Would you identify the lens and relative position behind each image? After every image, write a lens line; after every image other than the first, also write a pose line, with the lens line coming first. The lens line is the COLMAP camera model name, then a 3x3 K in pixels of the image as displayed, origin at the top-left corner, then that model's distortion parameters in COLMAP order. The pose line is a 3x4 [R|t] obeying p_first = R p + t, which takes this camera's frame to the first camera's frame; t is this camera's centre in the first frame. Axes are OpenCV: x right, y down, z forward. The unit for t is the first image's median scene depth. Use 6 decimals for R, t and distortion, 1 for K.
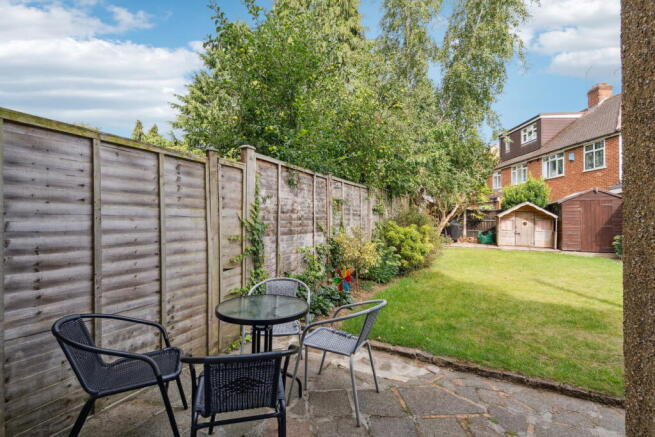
lens RADIAL K [[304.2, 0, 325.1], [0, 304.2, 210.6], [0, 0, 1]] dist [0.000156, 0.000695]
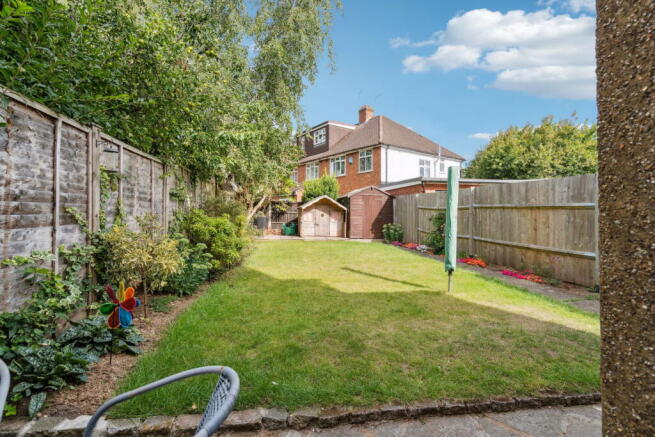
lens RADIAL K [[304.2, 0, 325.1], [0, 304.2, 210.6], [0, 0, 1]] dist [0.000156, 0.000695]
pose [[0.796611, 0.011859, 0.604376, 0.013564], [-0.024284, 0.999628, 0.012393, 0.020976], [-0.604004, -0.024549, 0.796603, 0.214025]]
